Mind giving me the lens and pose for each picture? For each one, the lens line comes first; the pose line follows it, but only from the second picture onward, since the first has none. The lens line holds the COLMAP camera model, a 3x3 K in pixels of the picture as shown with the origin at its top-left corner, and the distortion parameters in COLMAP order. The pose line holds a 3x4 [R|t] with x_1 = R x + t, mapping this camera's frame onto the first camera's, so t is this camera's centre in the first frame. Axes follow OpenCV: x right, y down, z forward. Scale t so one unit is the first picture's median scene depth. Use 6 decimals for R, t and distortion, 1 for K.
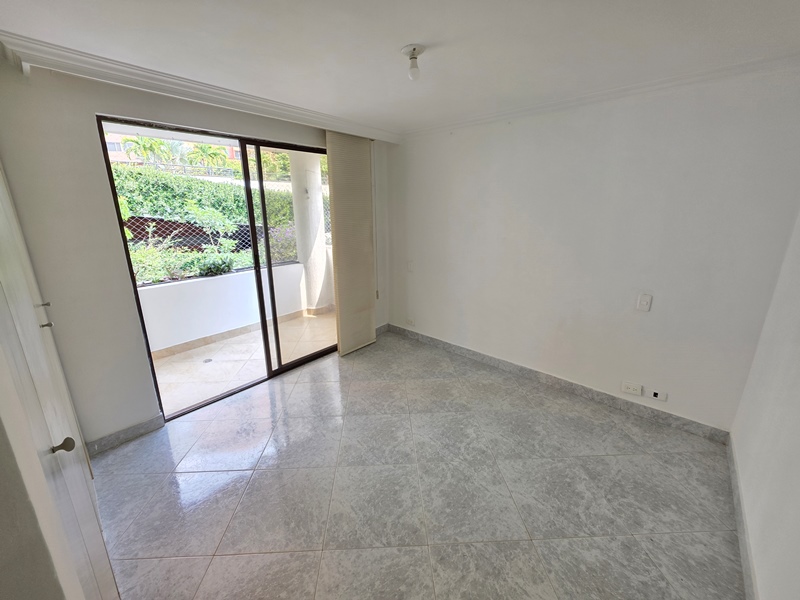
lens RADIAL K [[322.3, 0, 393.8], [0, 322.3, 289.7], [0, 0, 1]] dist [0.005362, 0.000097]
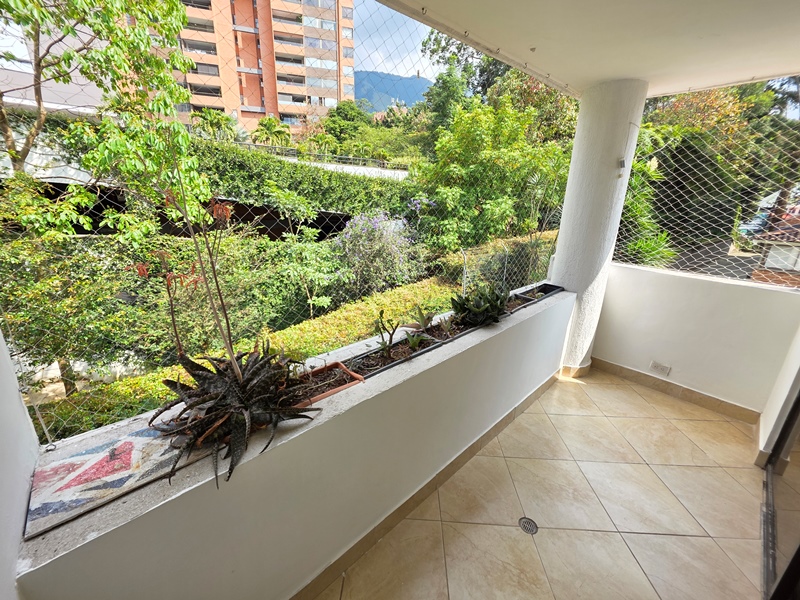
lens RADIAL K [[322.3, 0, 393.8], [0, 322.3, 289.7], [0, 0, 1]] dist [0.005362, 0.000097]
pose [[0.994876, 0.055301, -0.084642, -0.200946], [-0.052225, 0.997907, 0.038132, -0.033043], [0.086574, -0.033517, 0.995681, 0.143975]]
